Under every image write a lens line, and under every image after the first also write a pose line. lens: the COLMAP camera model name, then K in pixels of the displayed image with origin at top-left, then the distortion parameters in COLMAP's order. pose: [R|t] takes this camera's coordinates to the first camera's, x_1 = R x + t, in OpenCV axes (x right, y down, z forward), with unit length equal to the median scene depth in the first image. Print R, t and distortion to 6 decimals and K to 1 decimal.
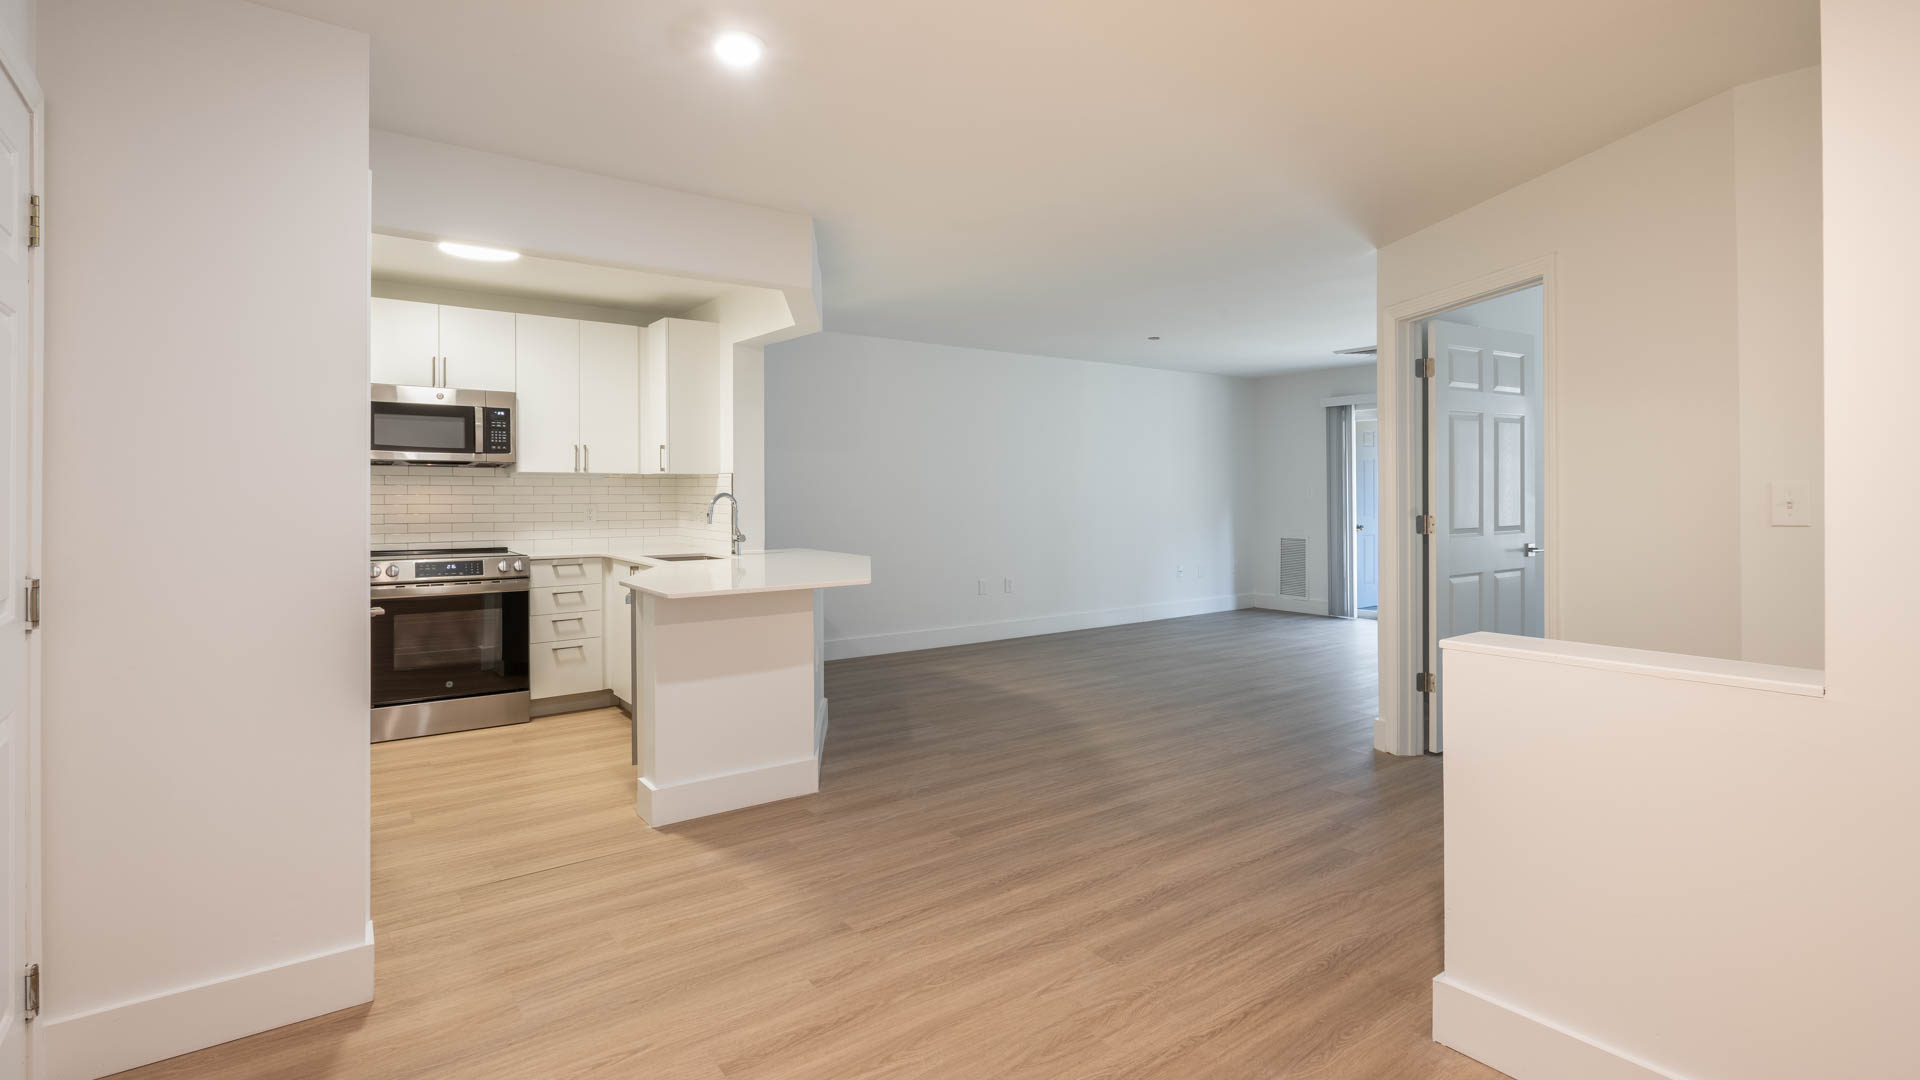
lens RADIAL K [[915.0, 0, 995.8], [0, 915.0, 487.7], [0, 0, 1]] dist [0.006274, -0.000018]
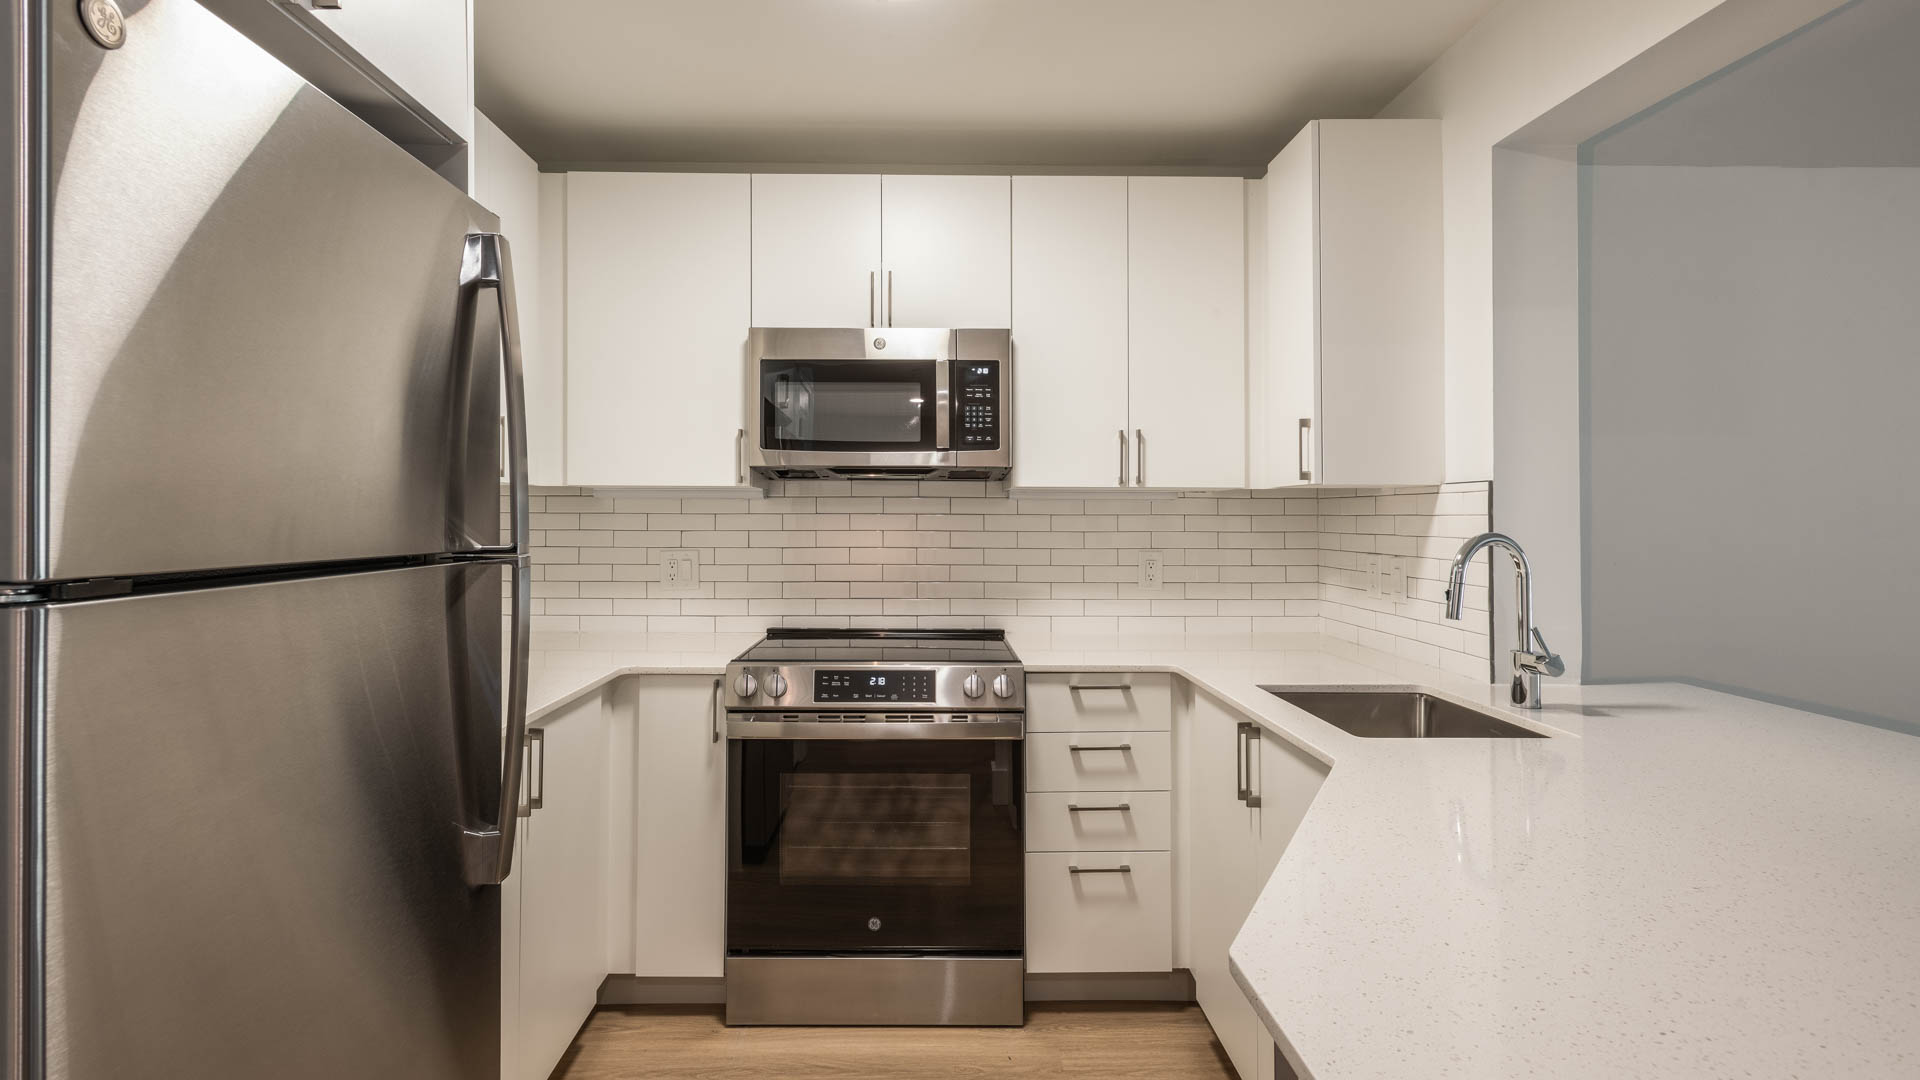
lens RADIAL K [[915.0, 0, 957.4], [0, 915.0, 523.7], [0, 0, 1]] dist [0.006274, -0.000018]
pose [[0.800409, 0.003428, -0.599445, -0.248619], [0.000617, 0.999978, 0.006543, -0.000302], [0.599454, -0.005607, 0.800389, 0.587042]]
